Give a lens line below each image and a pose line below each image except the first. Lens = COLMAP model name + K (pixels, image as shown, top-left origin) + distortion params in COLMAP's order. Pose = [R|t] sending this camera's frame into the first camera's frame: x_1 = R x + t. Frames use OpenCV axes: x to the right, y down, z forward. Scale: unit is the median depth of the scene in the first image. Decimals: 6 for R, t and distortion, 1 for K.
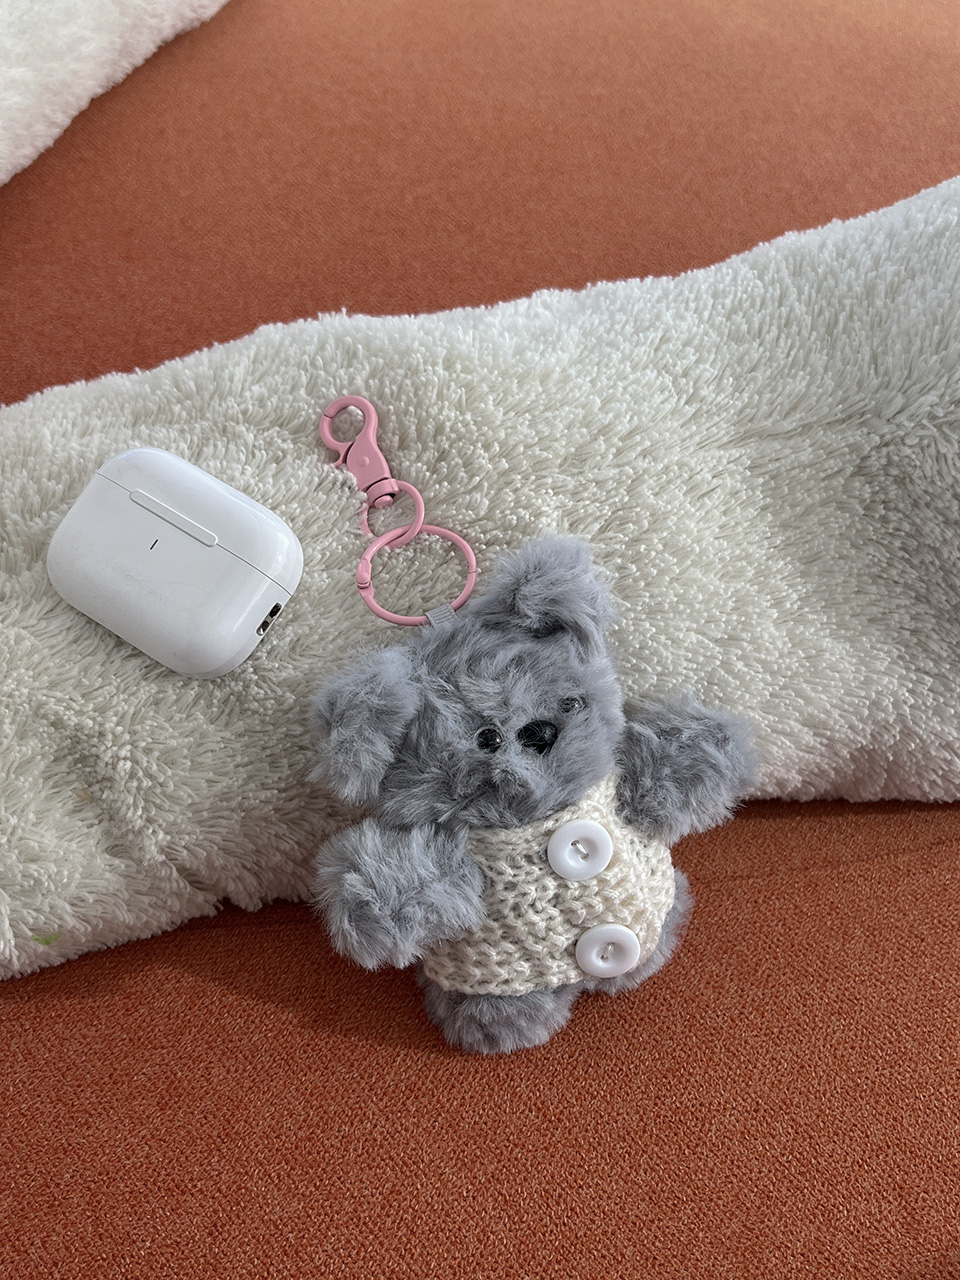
lens RADIAL K [[1281.3, 0, 481.5], [0, 1281.3, 639.9], [0, 0, 1]] dist [0.021361, -0.028473]
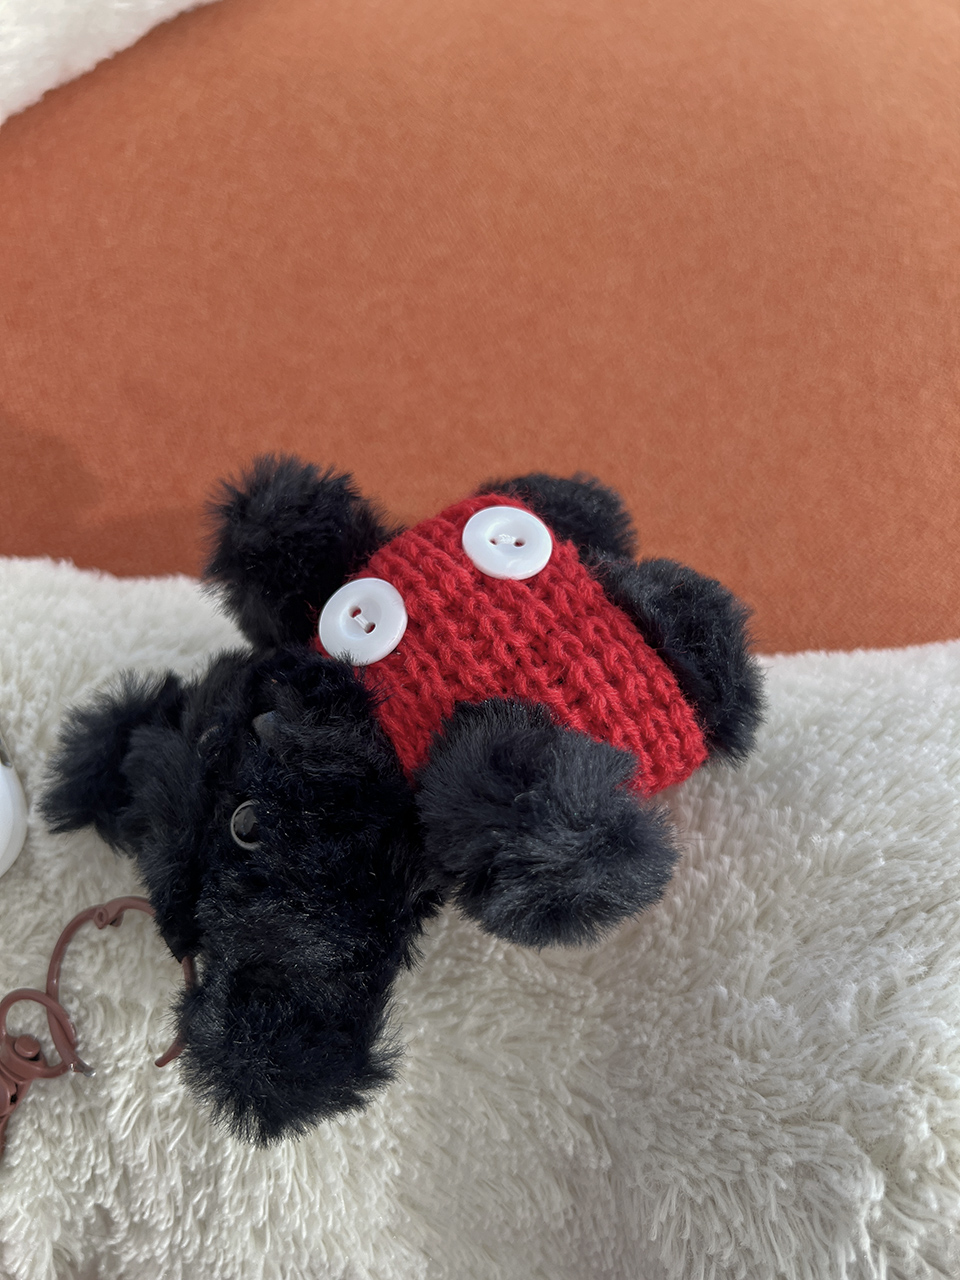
lens RADIAL K [[993.8, 0, 485.0], [0, 993.8, 648.6], [0, 0, 1]] dist [-0.021515, 0.004437]
pose [[0.956018, 0.269926, -0.114758, 0.207615], [-0.234554, 0.938486, 0.253432, -0.439009], [0.176107, -0.215369, 0.960522, 0.496993]]
